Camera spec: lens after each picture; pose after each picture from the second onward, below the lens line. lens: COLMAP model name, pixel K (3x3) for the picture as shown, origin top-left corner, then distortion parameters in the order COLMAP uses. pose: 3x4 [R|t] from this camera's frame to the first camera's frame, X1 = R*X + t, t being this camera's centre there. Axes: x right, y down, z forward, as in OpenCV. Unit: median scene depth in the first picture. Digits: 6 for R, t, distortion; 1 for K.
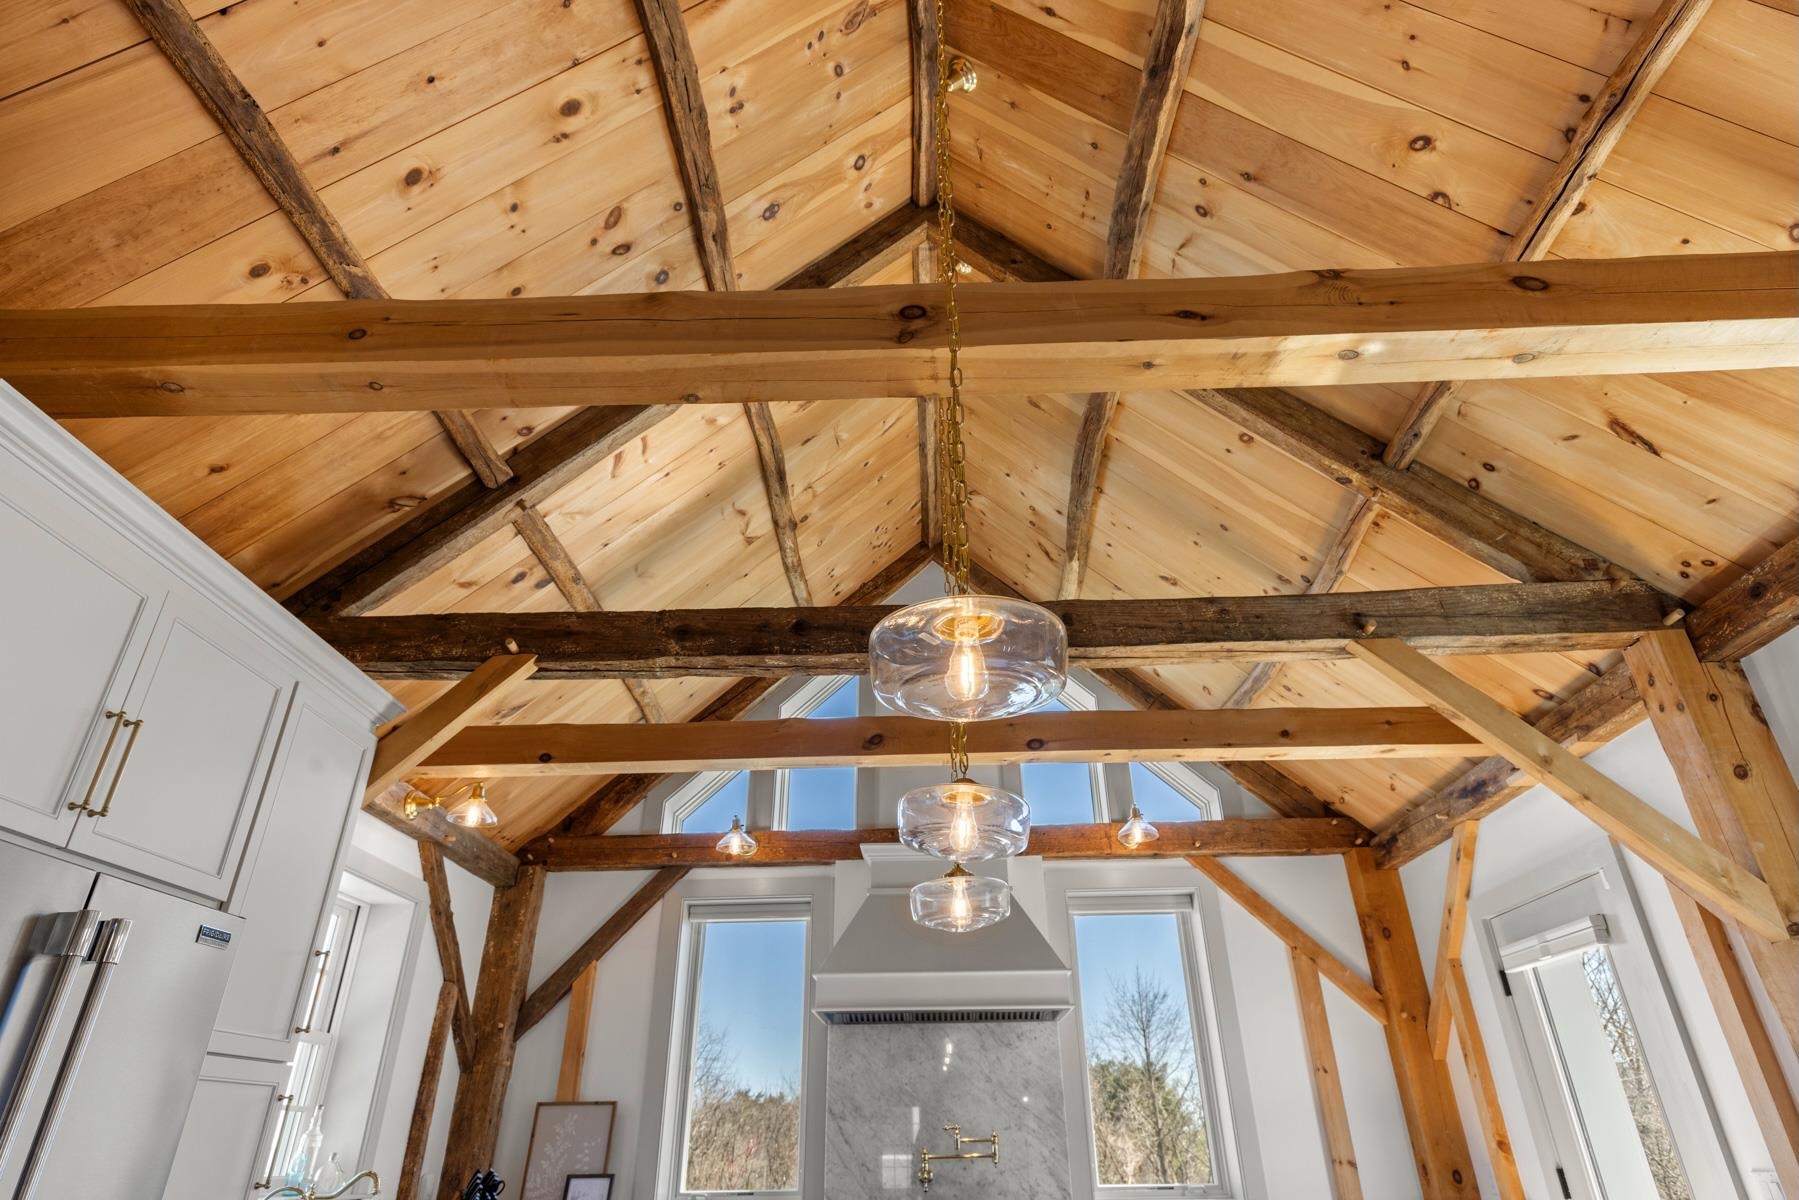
lens RADIAL K [[997.0, 0, 897.9], [0, 997.0, 599.4], [0, 0, 1]] dist [0.005943, 0.000709]
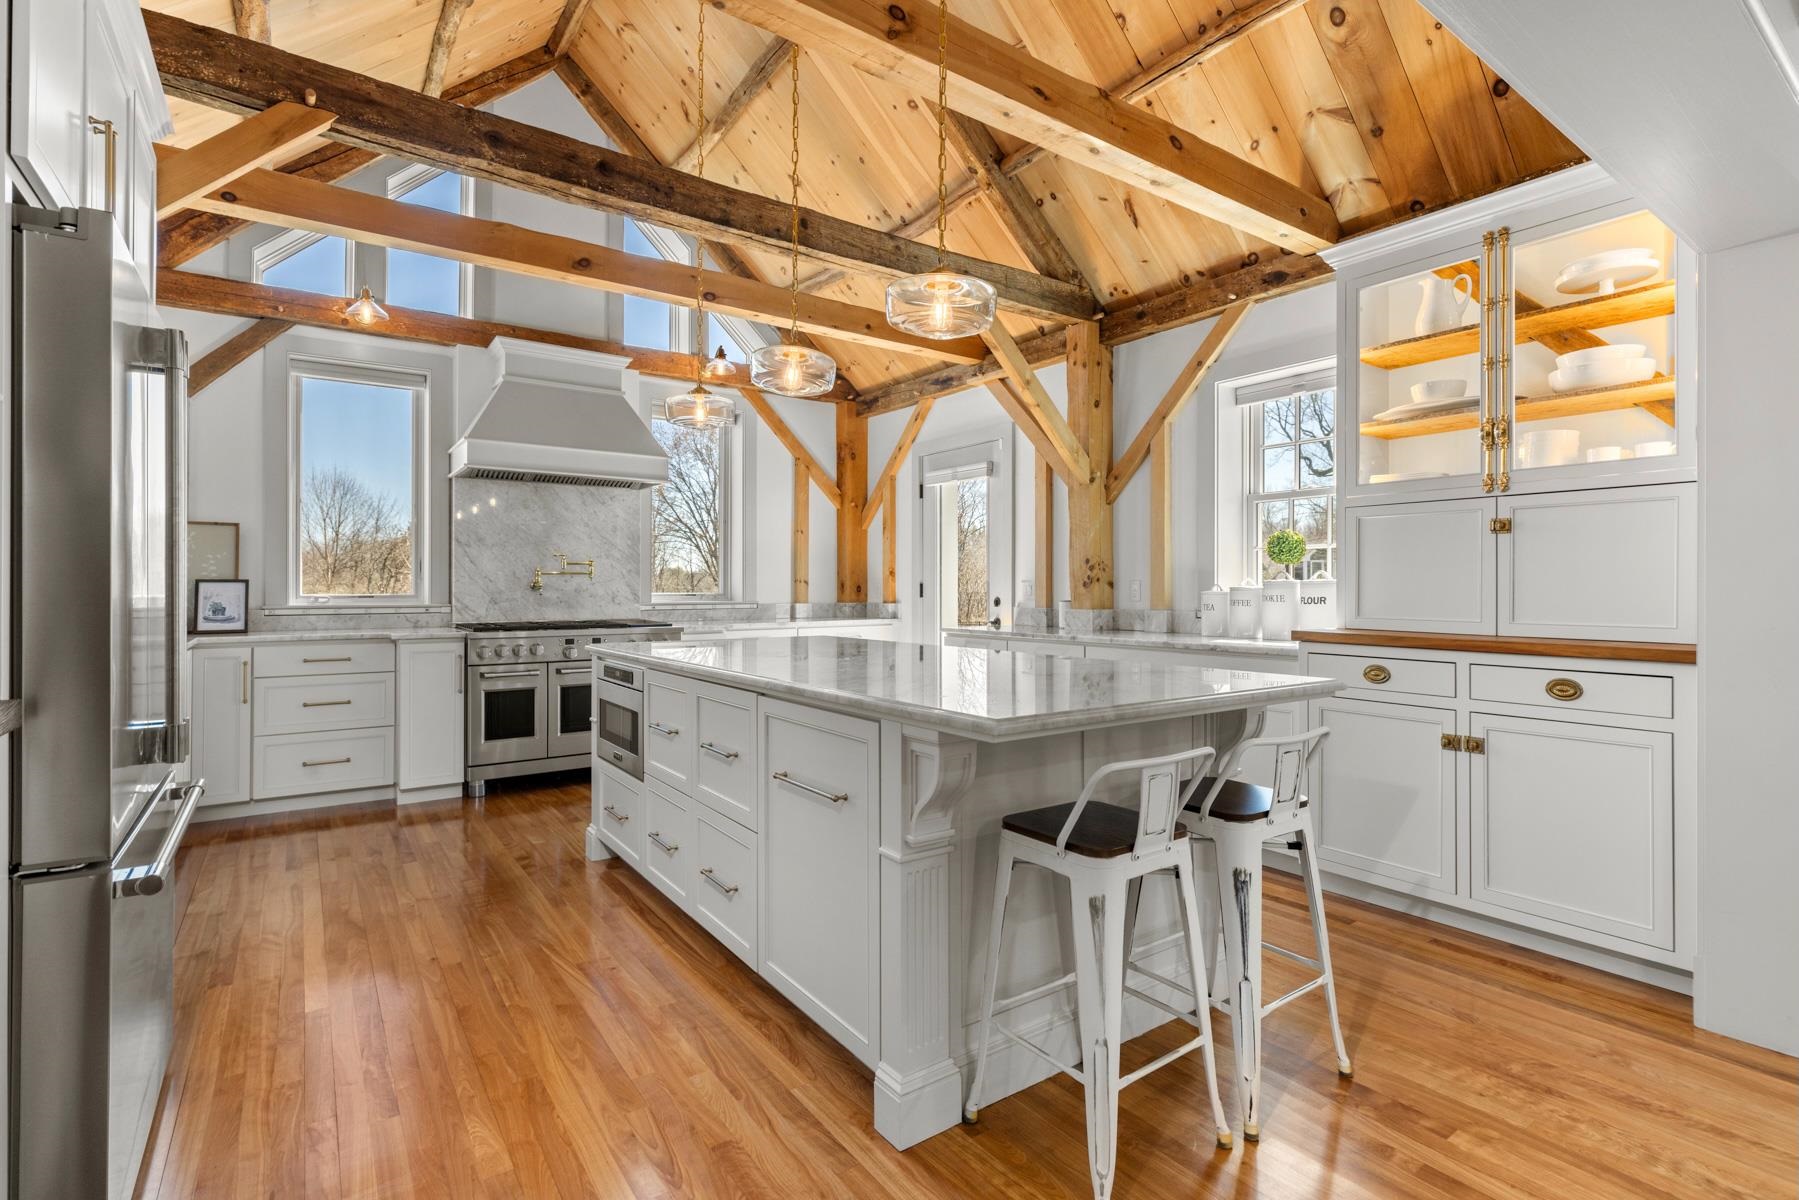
lens RADIAL K [[841.4, 0, 907.1], [0, 841.4, 584.1], [0, 0, 1]] dist [-0.002683, -0.000313]
pose [[0.794310, 0.015846, 0.607306, -0.264782], [-0.303853, 0.876001, 0.374560, -0.014132], [-0.526065, -0.482049, 0.700631, -0.079902]]
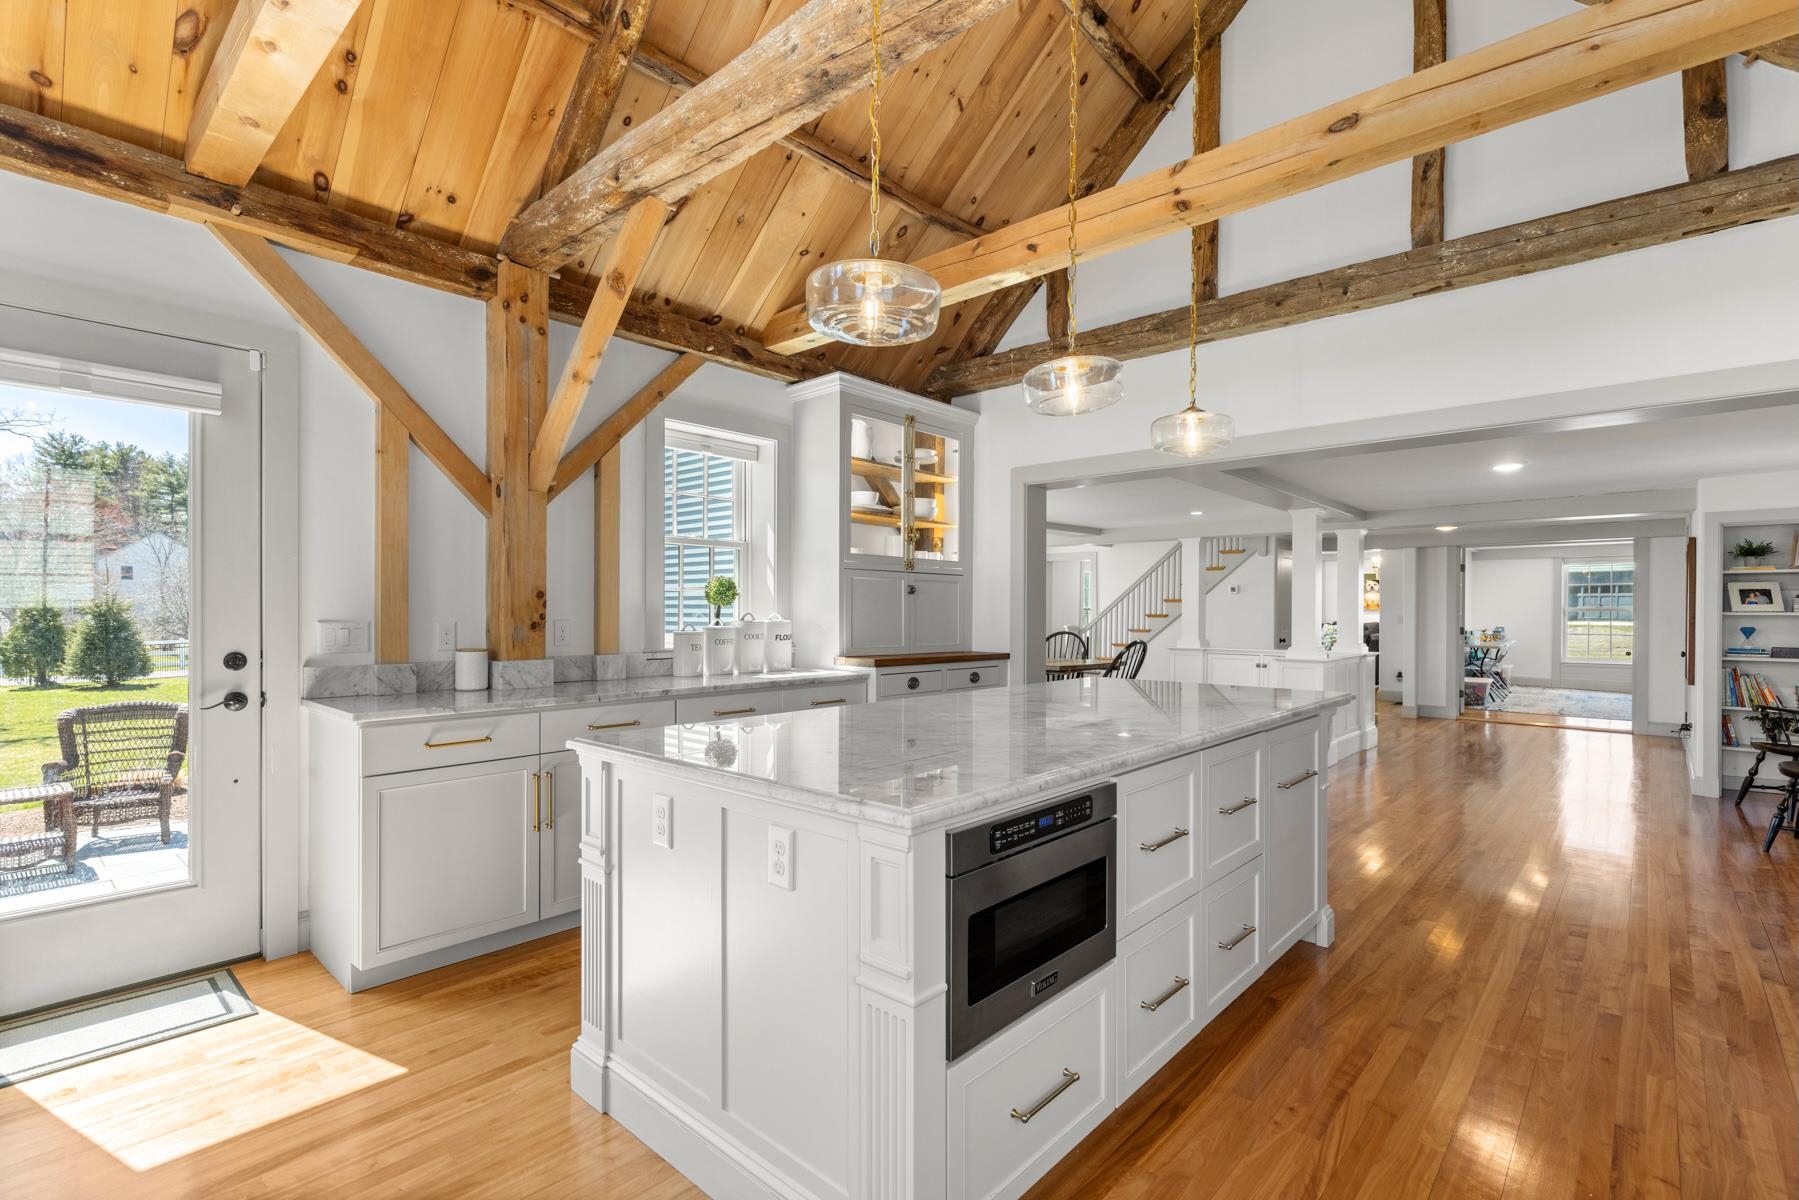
lens RADIAL K [[814.8, 0, 904.9], [0, 814.8, 608.2], [0, 0, 1]] dist [-0.001021, -0.001011]
pose [[-0.763183, 0.011178, 0.646085, -0.199431], [-0.307917, 0.872742, -0.378824, 0.431670], [-0.568101, -0.488053, -0.662620, 0.767810]]
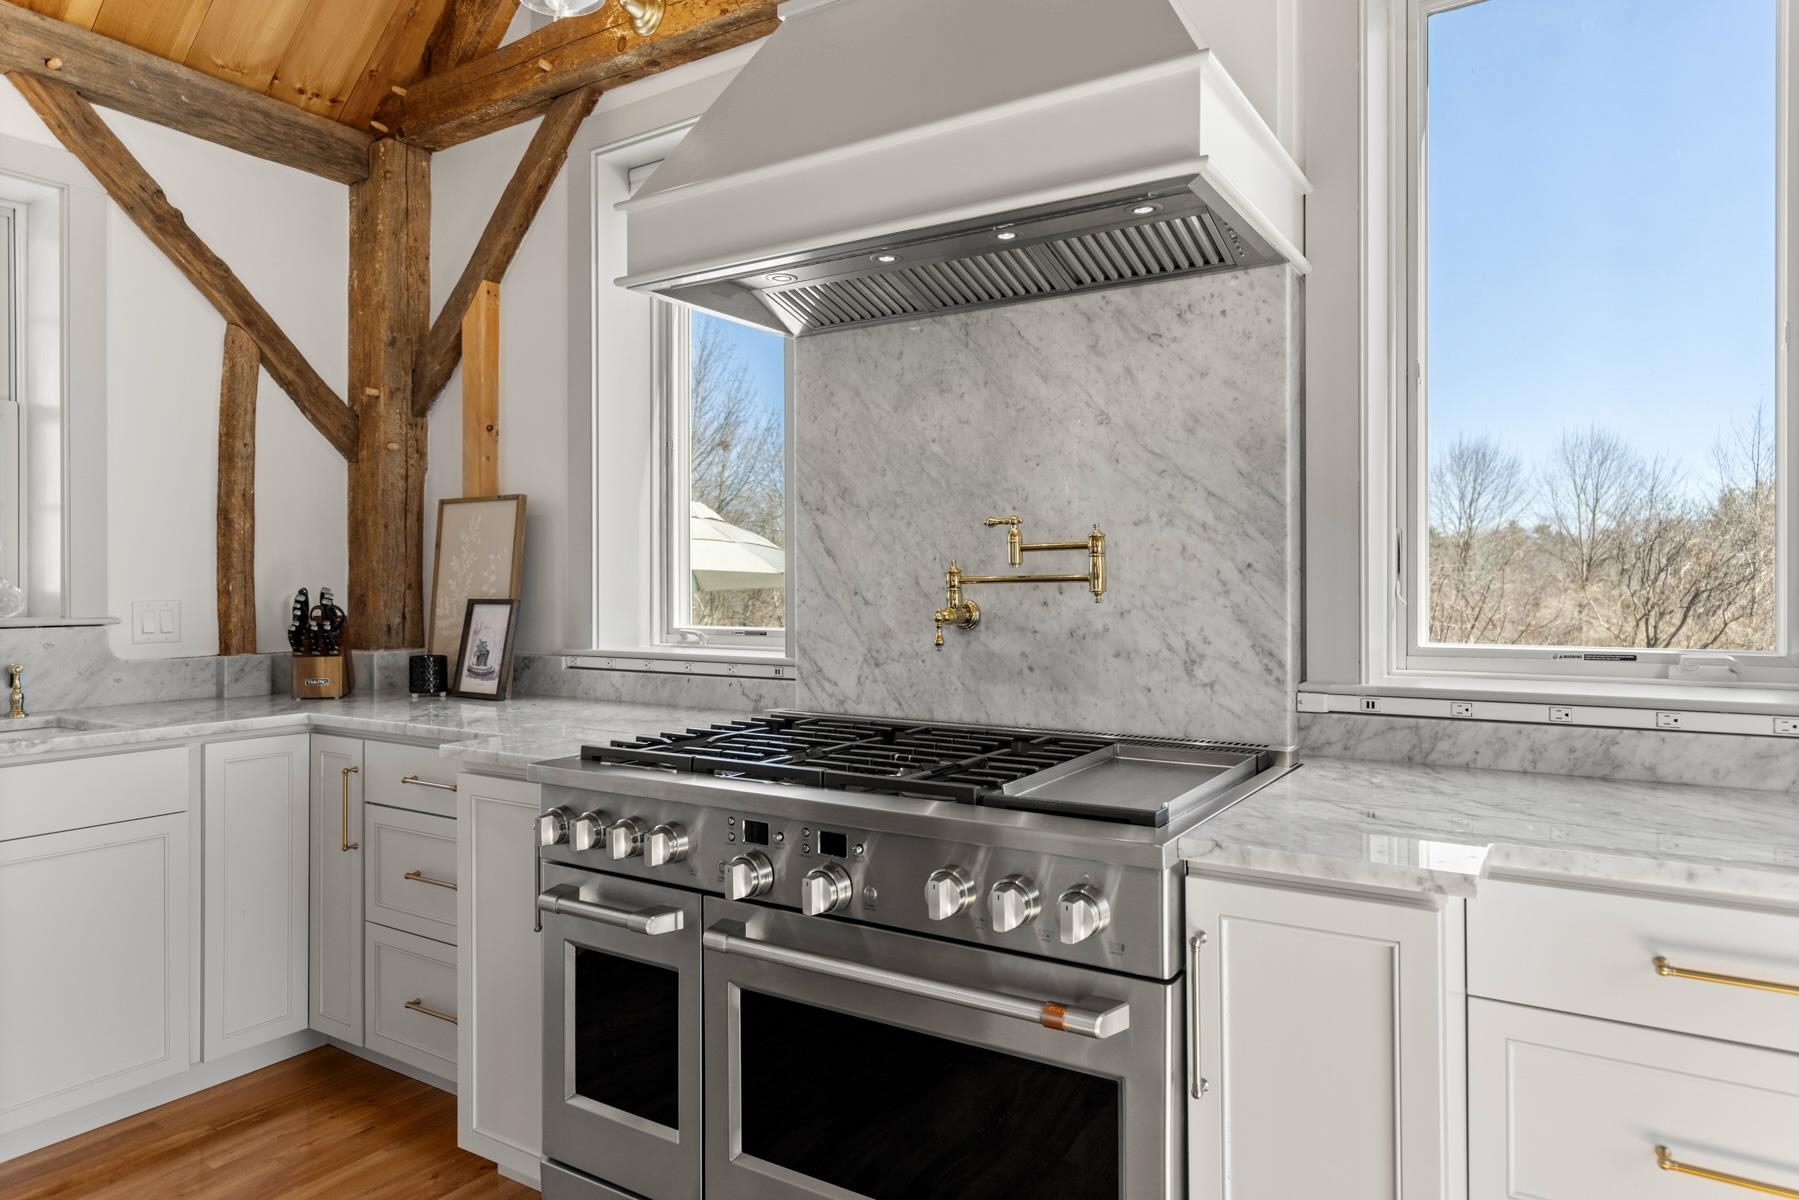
lens RADIAL K [[1119.1, 0, 897.2], [0, 1119.1, 583.6], [0, 0, 1]] dist [-0.004610, -0.000965]
pose [[0.858065, 0.010279, -0.513438, 0.261737], [0.240158, 0.875704, 0.418887, 0.331926], [0.453925, -0.482738, 0.748943, 0.591303]]
